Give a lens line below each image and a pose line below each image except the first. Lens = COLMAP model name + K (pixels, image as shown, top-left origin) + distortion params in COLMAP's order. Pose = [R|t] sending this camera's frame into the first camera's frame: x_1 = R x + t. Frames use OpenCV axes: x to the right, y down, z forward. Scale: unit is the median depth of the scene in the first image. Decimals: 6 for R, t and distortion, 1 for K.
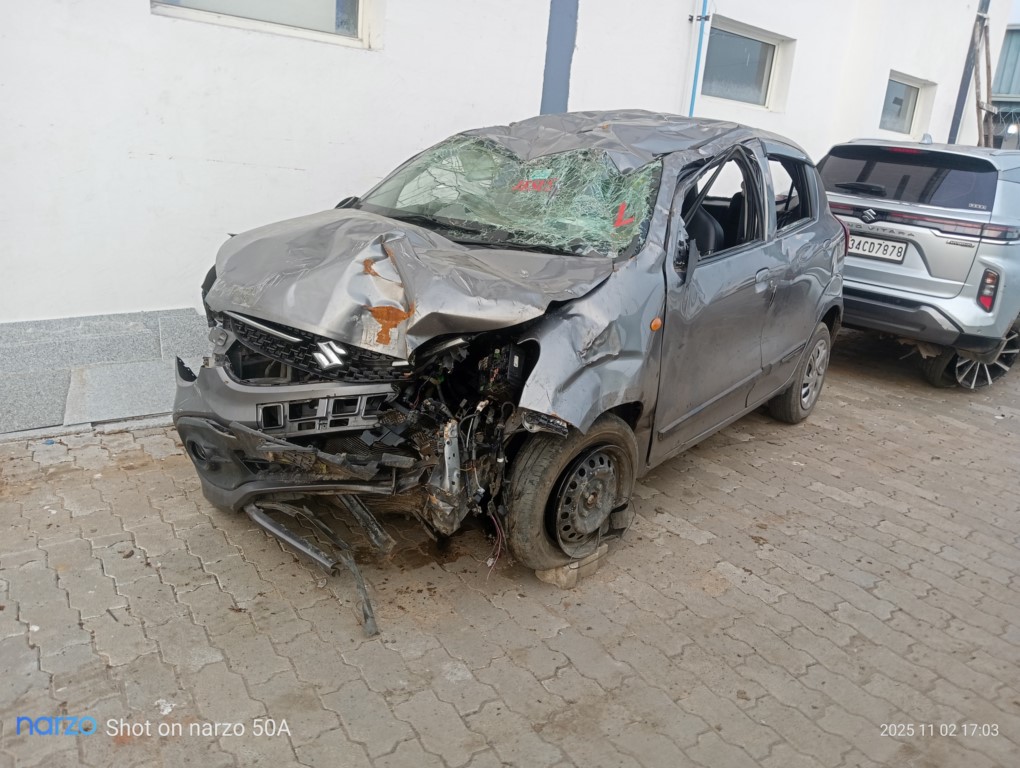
lens RADIAL K [[812.6, 0, 510.0], [0, 812.6, 384.0], [0, 0, 1]] dist [0.099118, -0.194592]
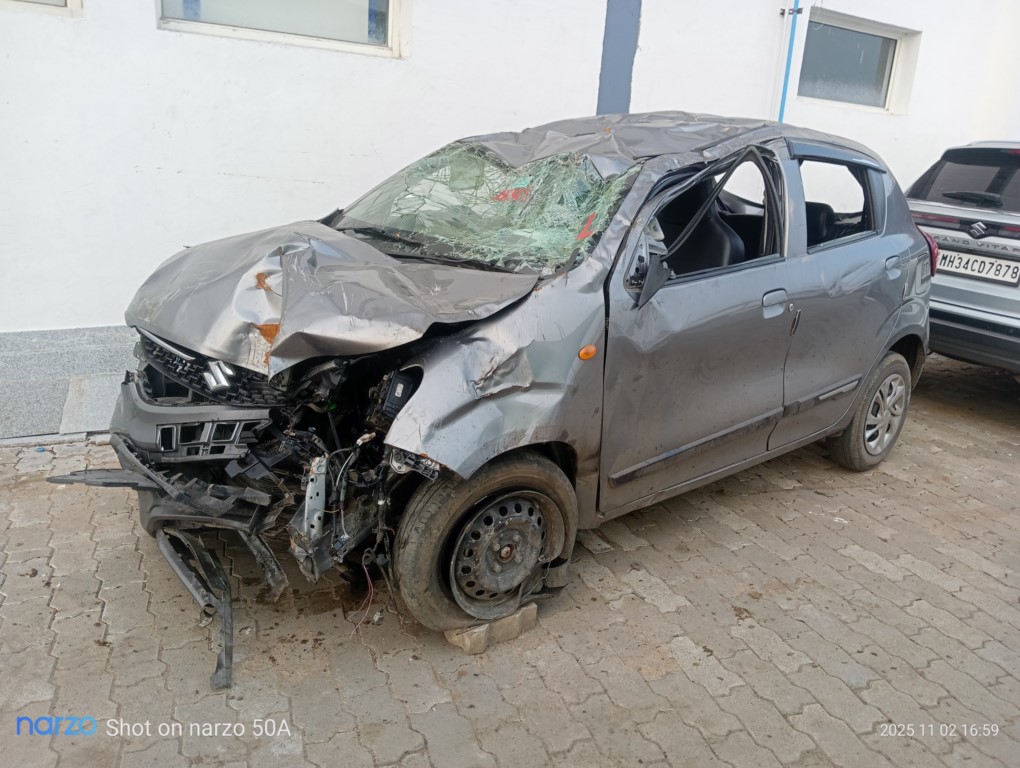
lens RADIAL K [[812.6, 0, 510.0], [0, 812.6, 384.0], [0, 0, 1]] dist [0.099118, -0.194592]
pose [[0.978780, 0.036584, -0.201622, 0.242360], [-0.040762, 0.999031, -0.016608, -0.020122], [0.200819, 0.024474, 0.979323, 0.131917]]
